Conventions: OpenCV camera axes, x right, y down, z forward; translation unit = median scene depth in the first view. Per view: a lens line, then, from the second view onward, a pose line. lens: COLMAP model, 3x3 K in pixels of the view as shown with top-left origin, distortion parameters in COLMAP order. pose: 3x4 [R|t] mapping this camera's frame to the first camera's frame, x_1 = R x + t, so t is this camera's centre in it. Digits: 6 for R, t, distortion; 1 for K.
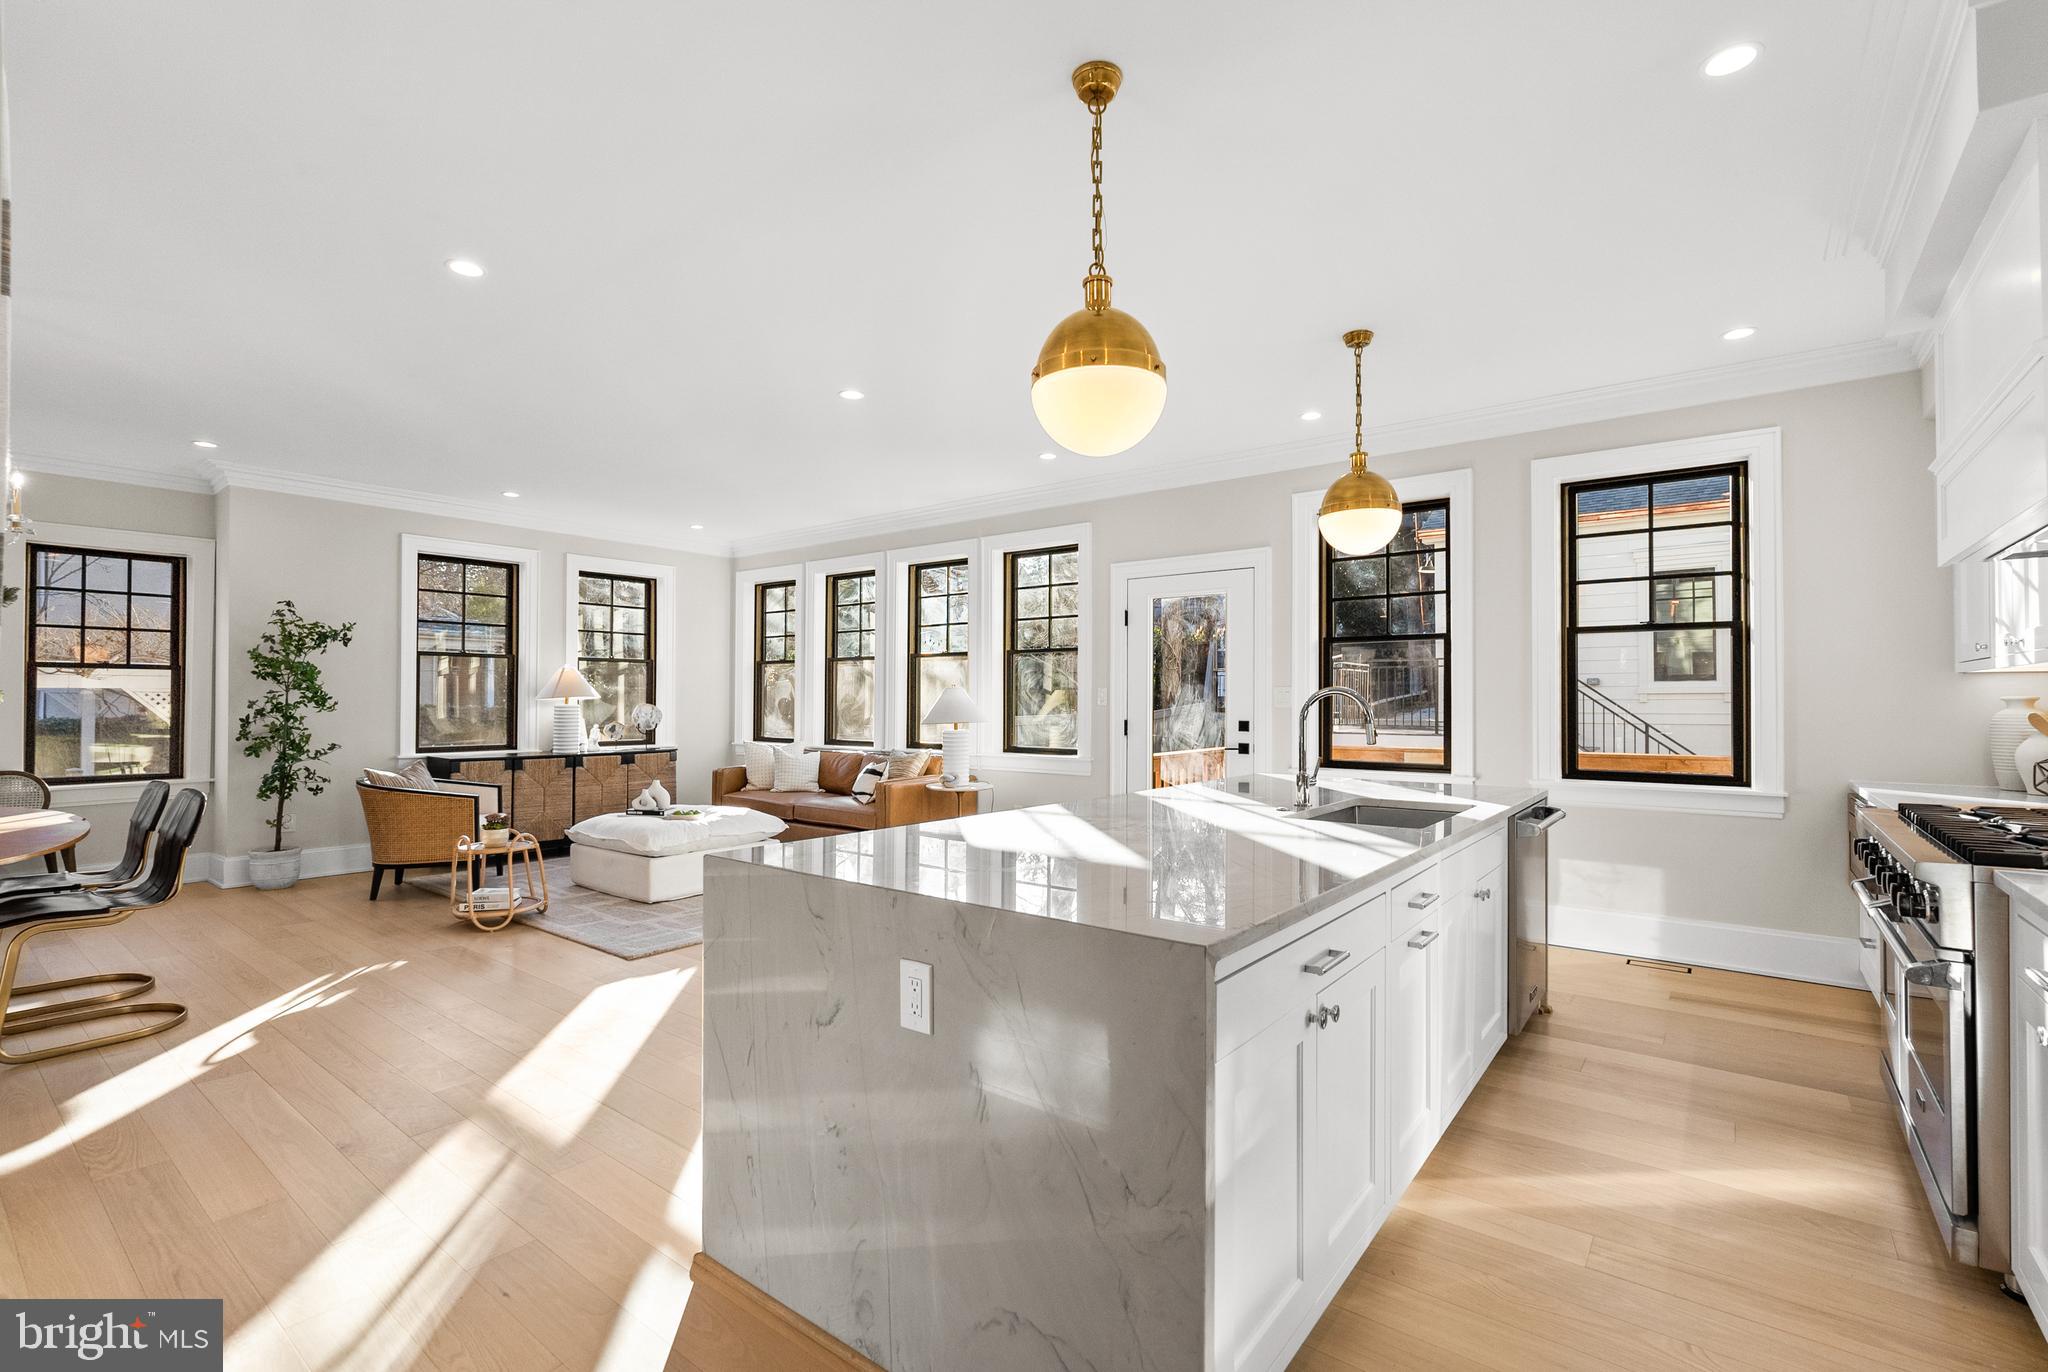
lens RADIAL K [[917.1, 0, 1024.0], [0, 917.1, 686.0], [0, 0, 1]] dist [-0.006587, 0.000232]
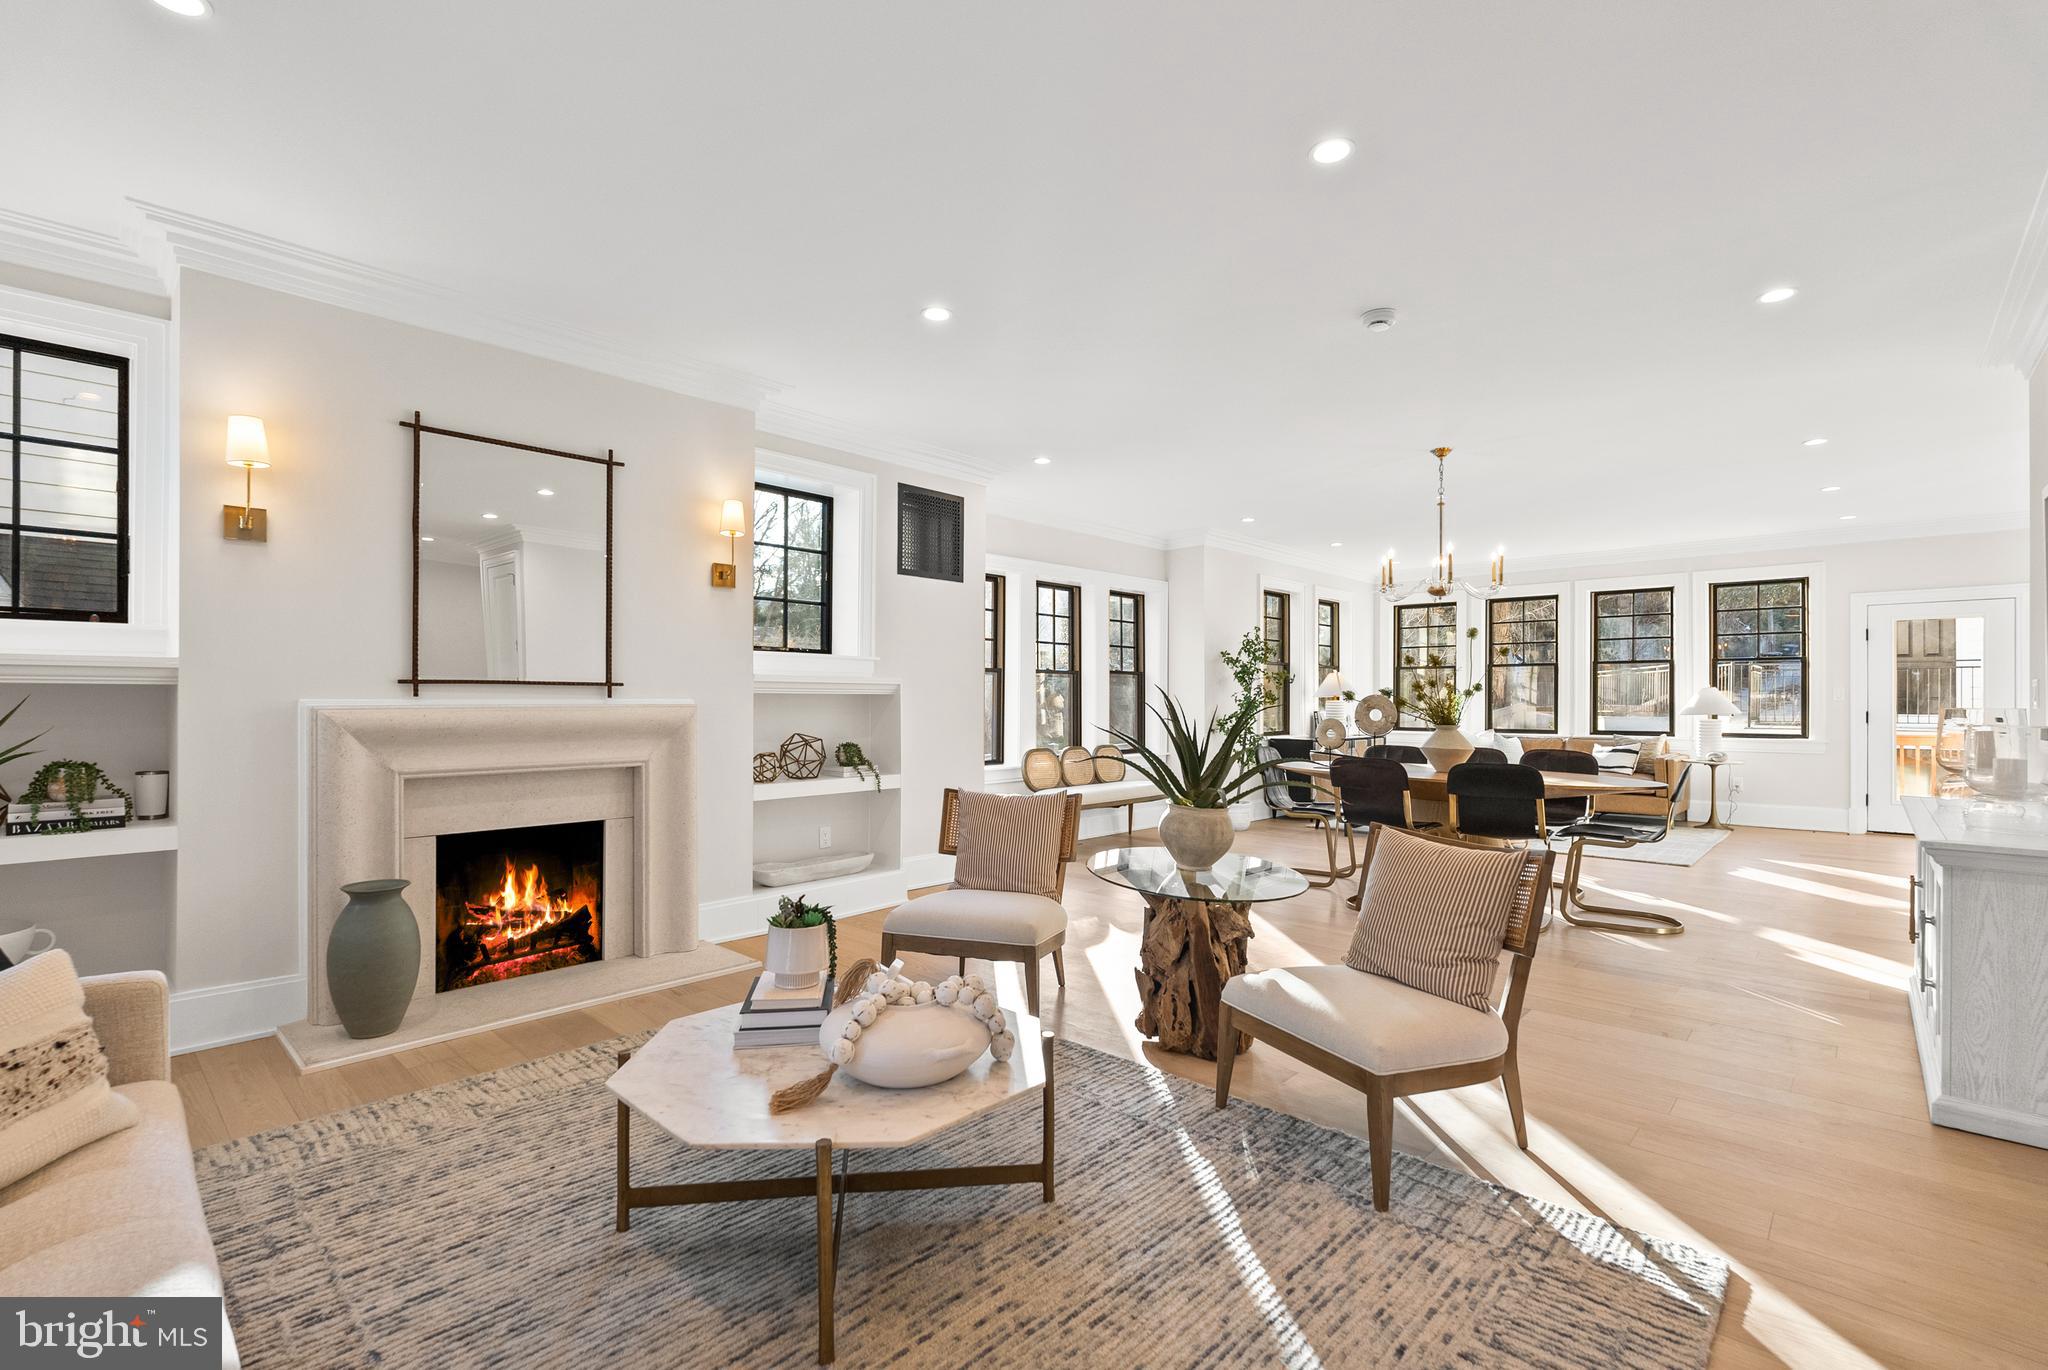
lens RADIAL K [[922.7, 0, 1021.6], [0, 922.7, 698.9], [0, 0, 1]] dist [-0.005756, -0.000191]
pose [[0.995932, 0.001134, -0.090098, -0.846623], [0.000076, 0.999910, 0.013432, 0.000405], [0.090105, -0.013385, 0.995842, -0.375027]]
